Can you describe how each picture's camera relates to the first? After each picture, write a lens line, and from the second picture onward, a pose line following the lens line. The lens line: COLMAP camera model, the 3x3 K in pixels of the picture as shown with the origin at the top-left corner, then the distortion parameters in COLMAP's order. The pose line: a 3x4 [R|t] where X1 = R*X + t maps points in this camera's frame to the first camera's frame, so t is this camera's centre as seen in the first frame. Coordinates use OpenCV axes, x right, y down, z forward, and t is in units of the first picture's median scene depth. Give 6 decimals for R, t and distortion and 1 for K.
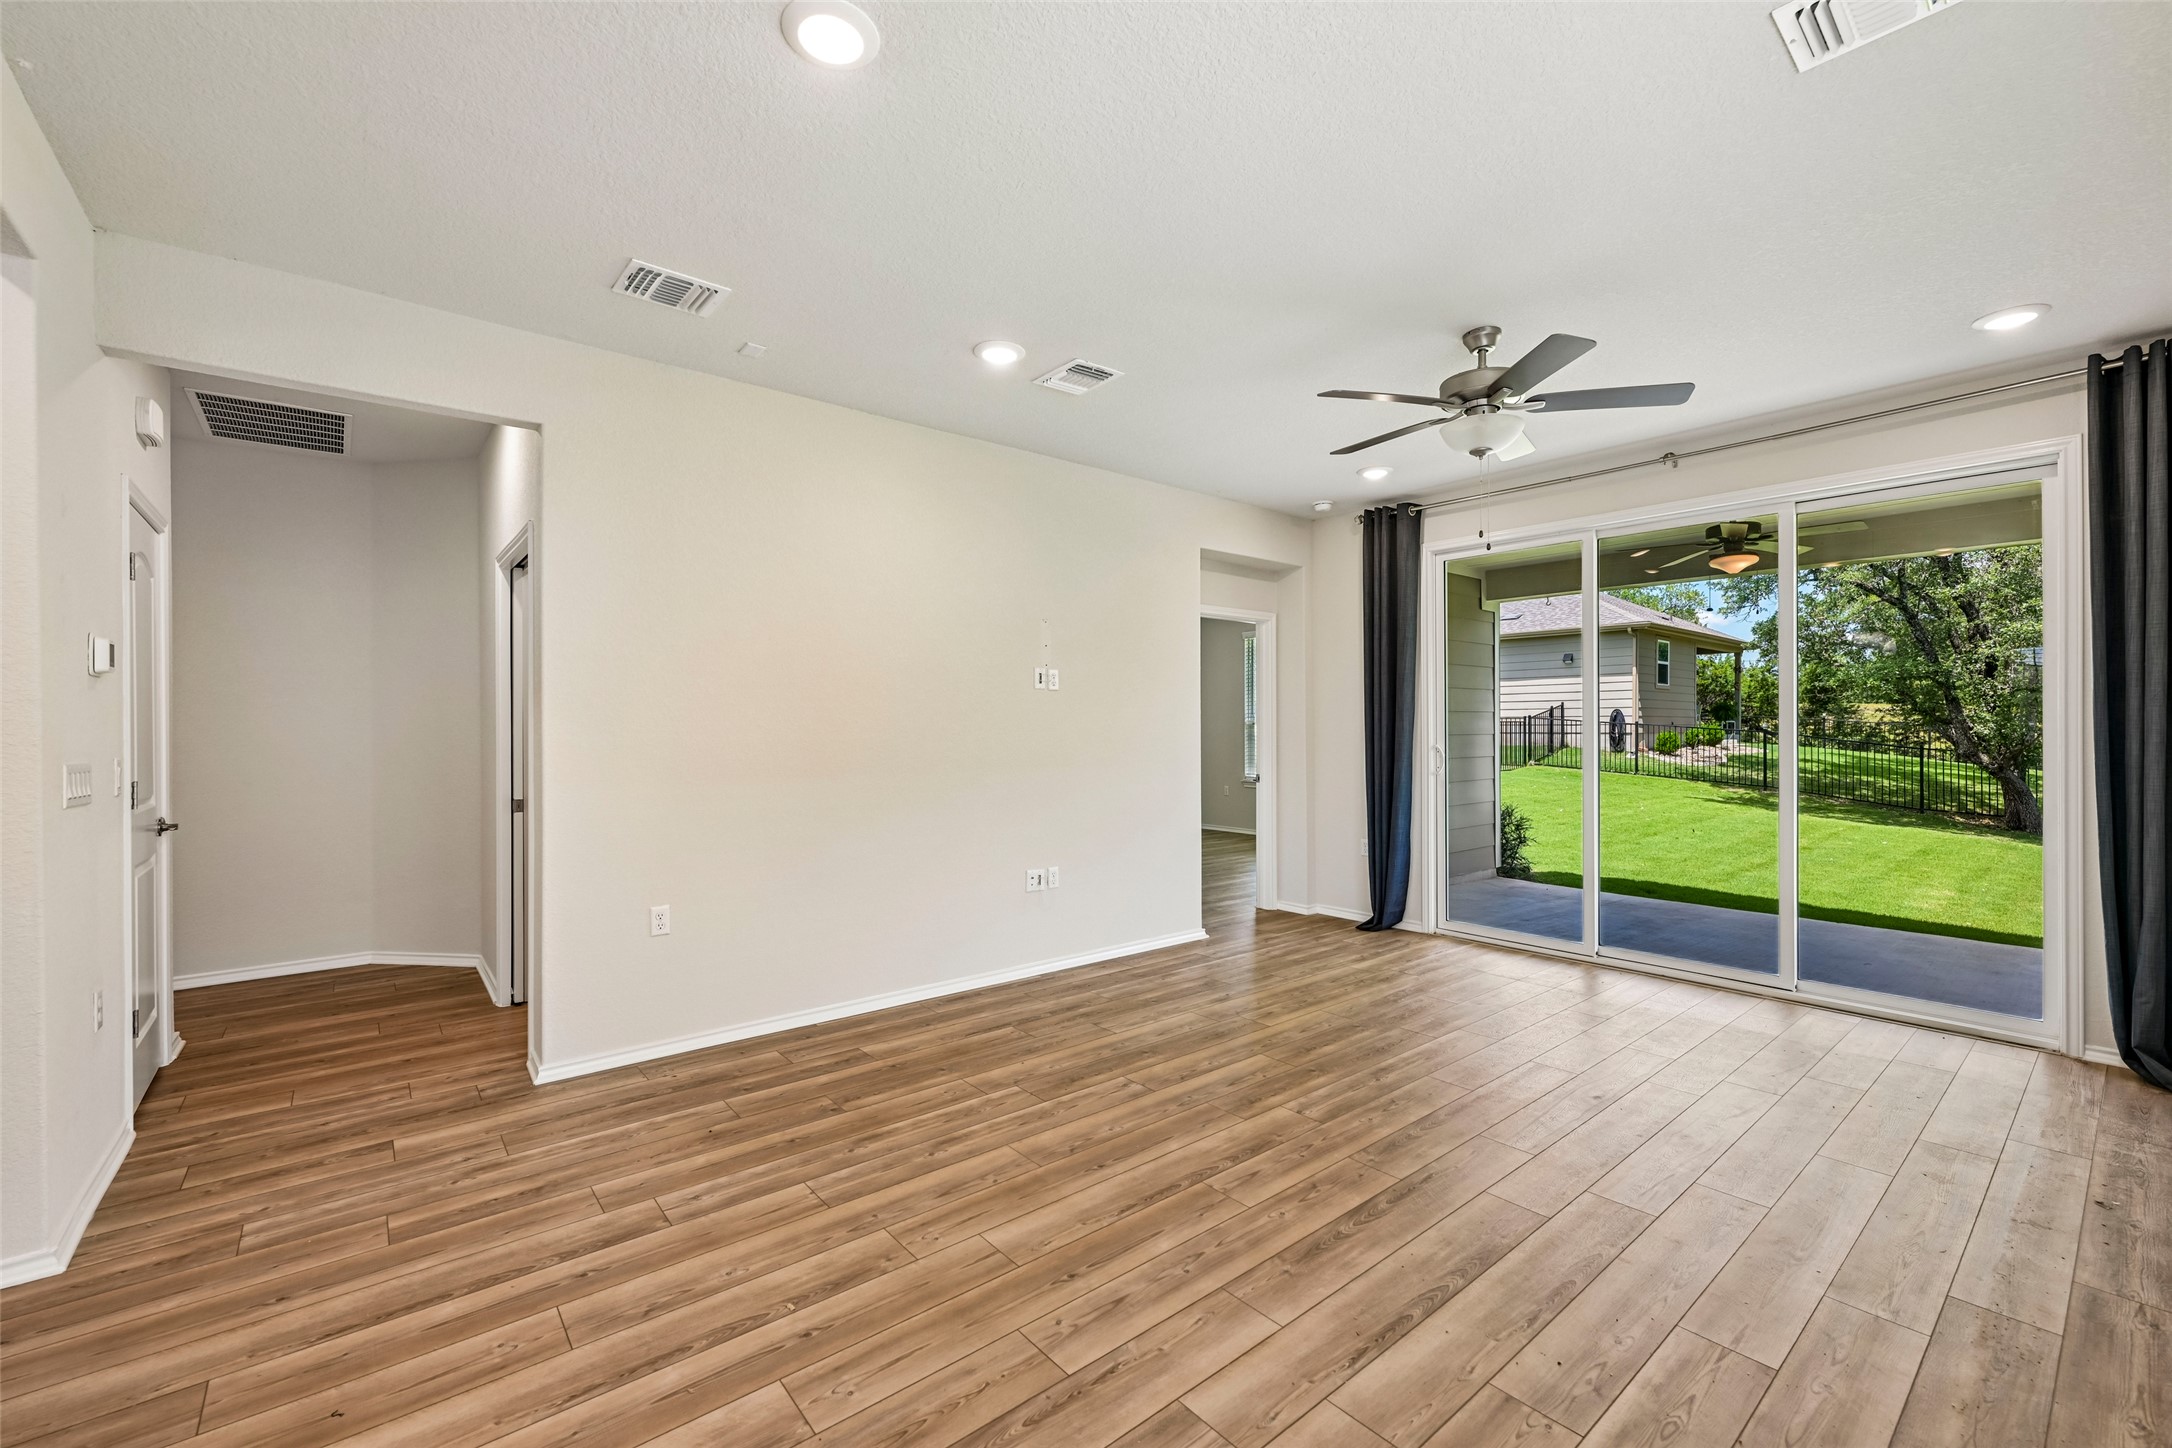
lens RADIAL K [[891.5, 0, 1086.0], [0, 891.5, 724.0], [0, 0, 1]] dist [-0.001821, -0.000105]
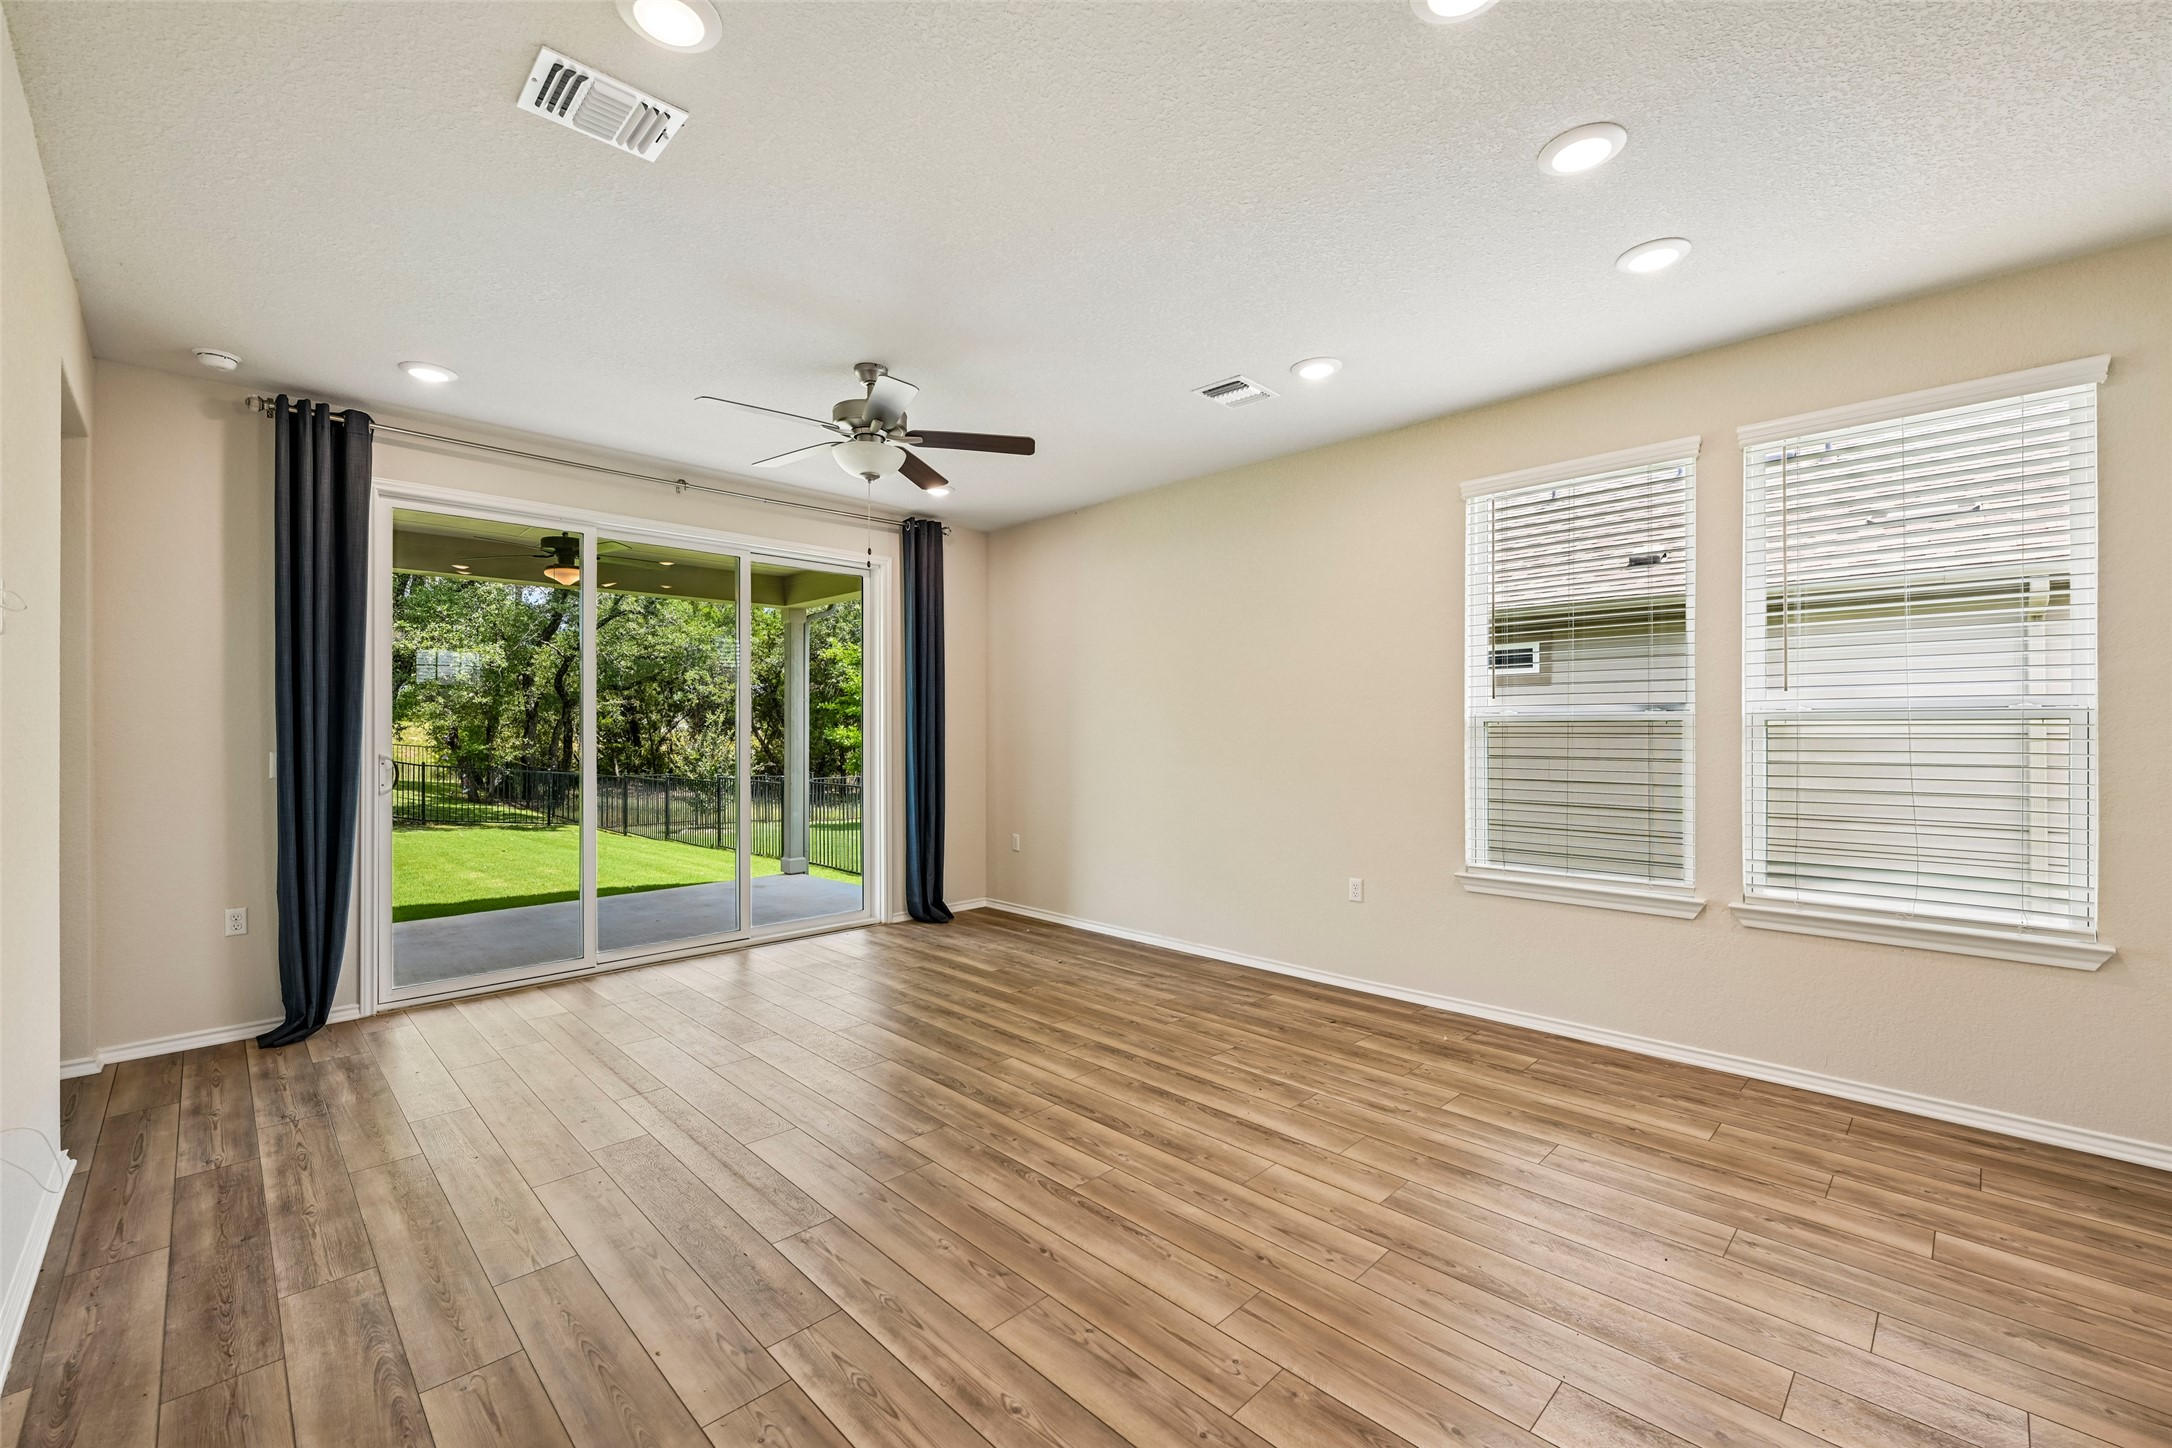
lens RADIAL K [[891.5, 0, 1086.0], [0, 891.5, 724.0], [0, 0, 1]] dist [-0.001821, -0.000105]
pose [[-0.088152, 0.005878, 0.996090, -0.652692], [-0.001838, 0.999980, -0.006064, 0.003654], [-0.996105, -0.002366, -0.088139, 0.817994]]
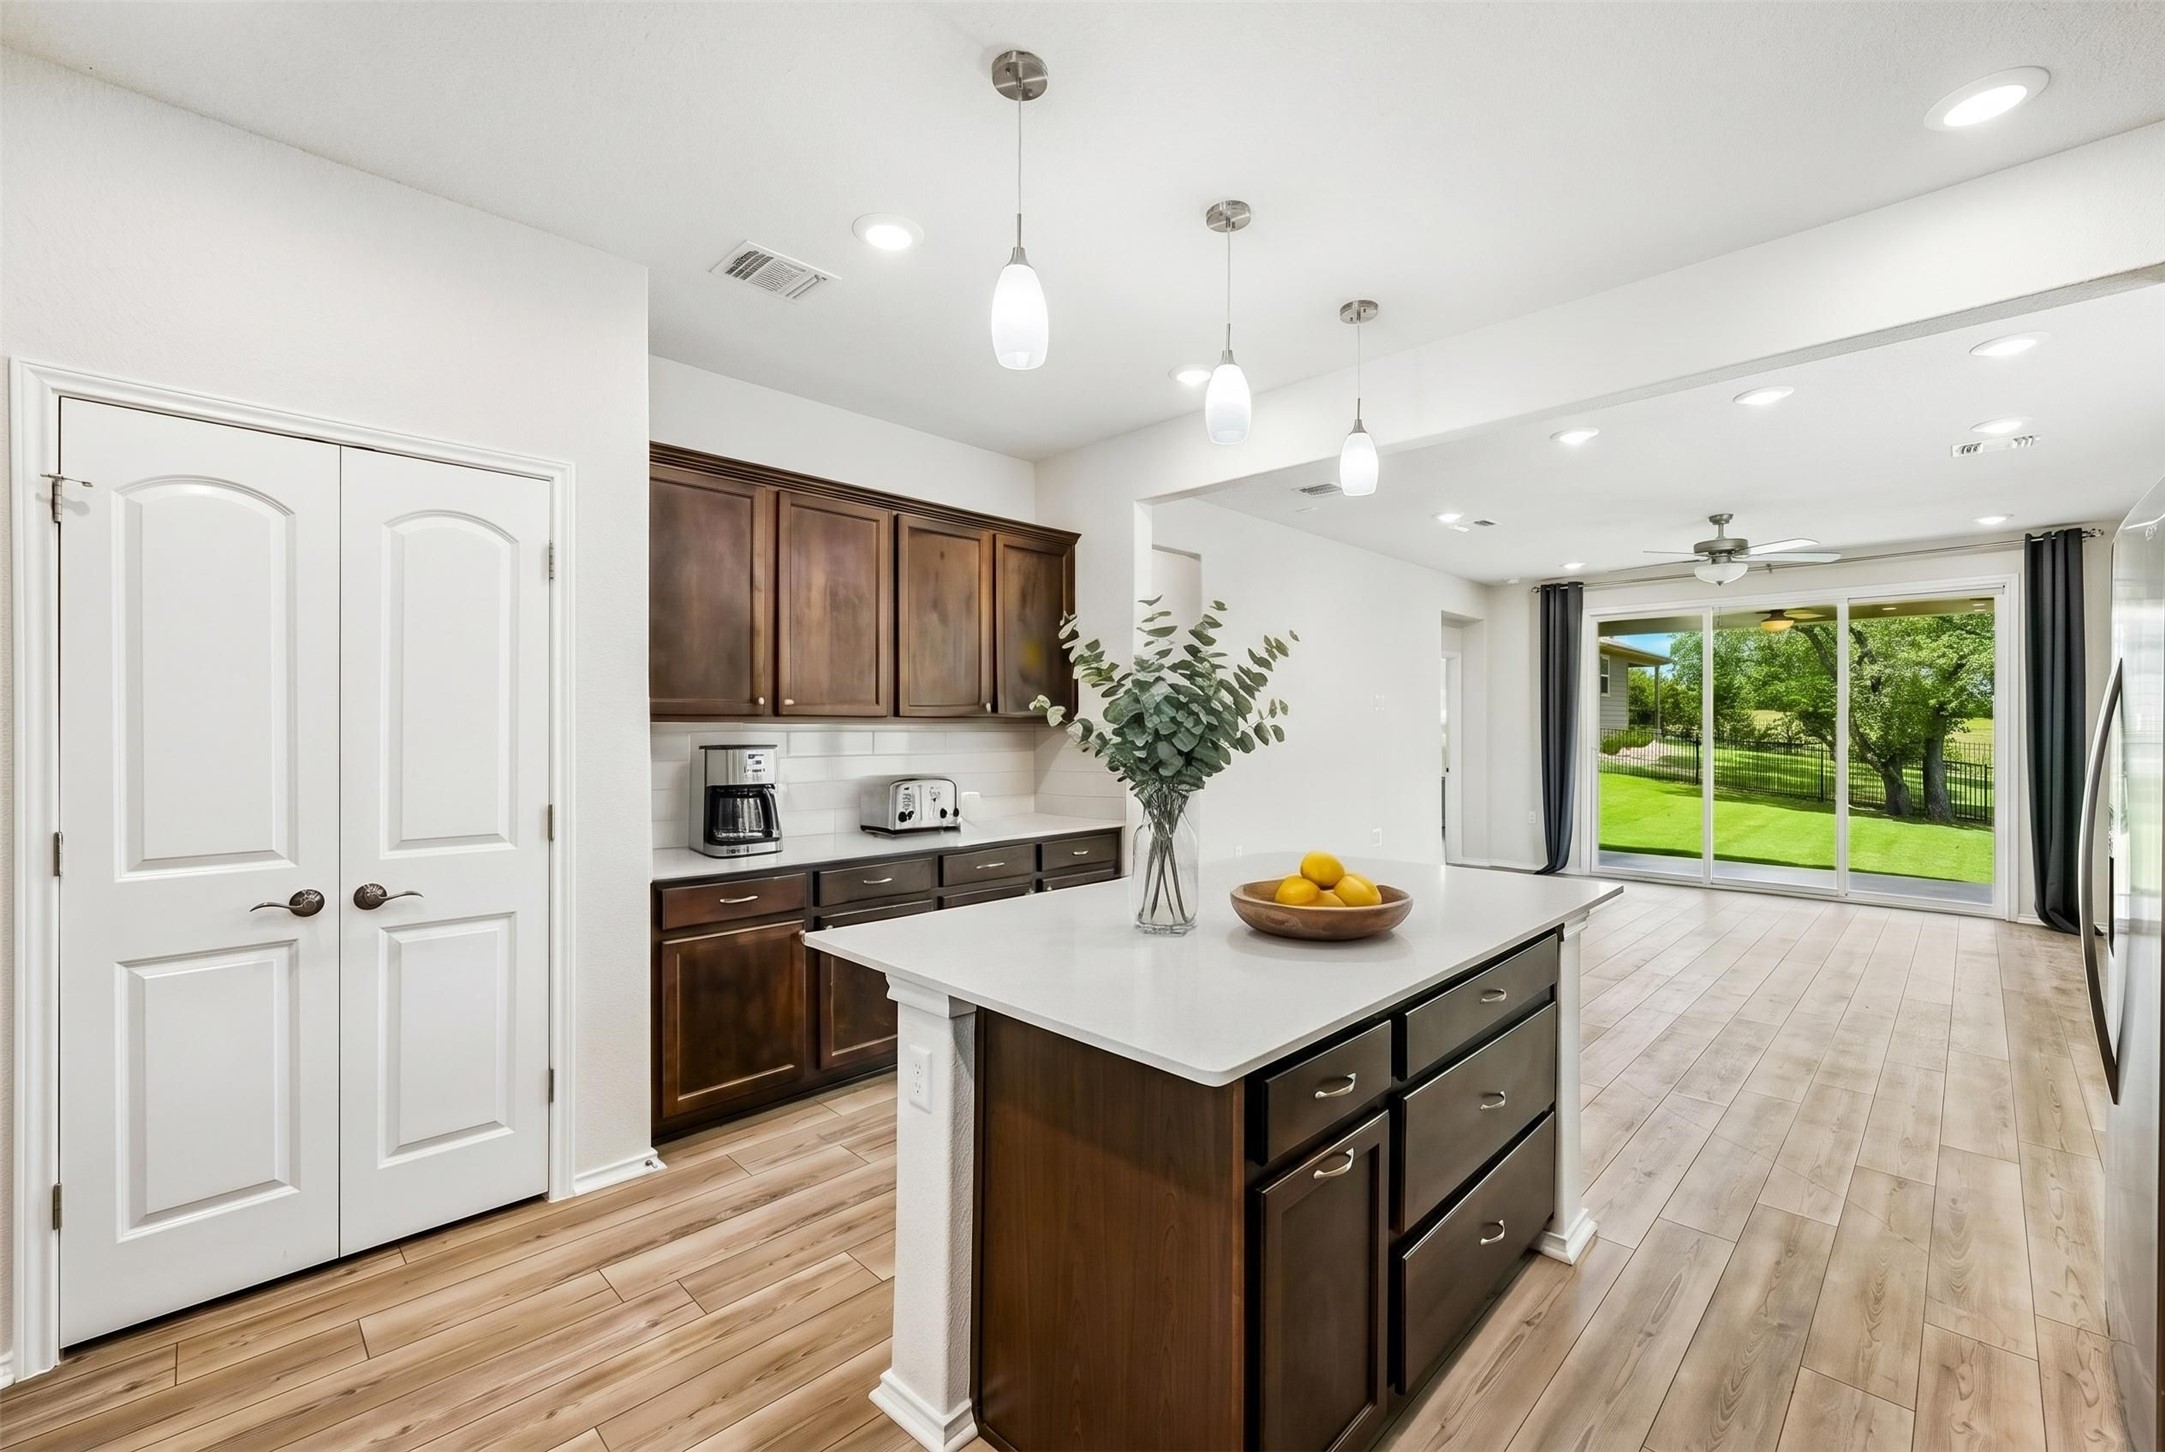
lens RADIAL K [[888.6, 0, 1082.5], [0, 888.6, 726.0], [0, 0, 1]] dist [-0.001821, -0.000105]
pose [[0.995703, 0.005143, 0.092463, -0.967775], [-0.005431, 0.999981, 0.002863, -0.018325], [-0.092447, -0.003352, 0.995712, -0.634682]]
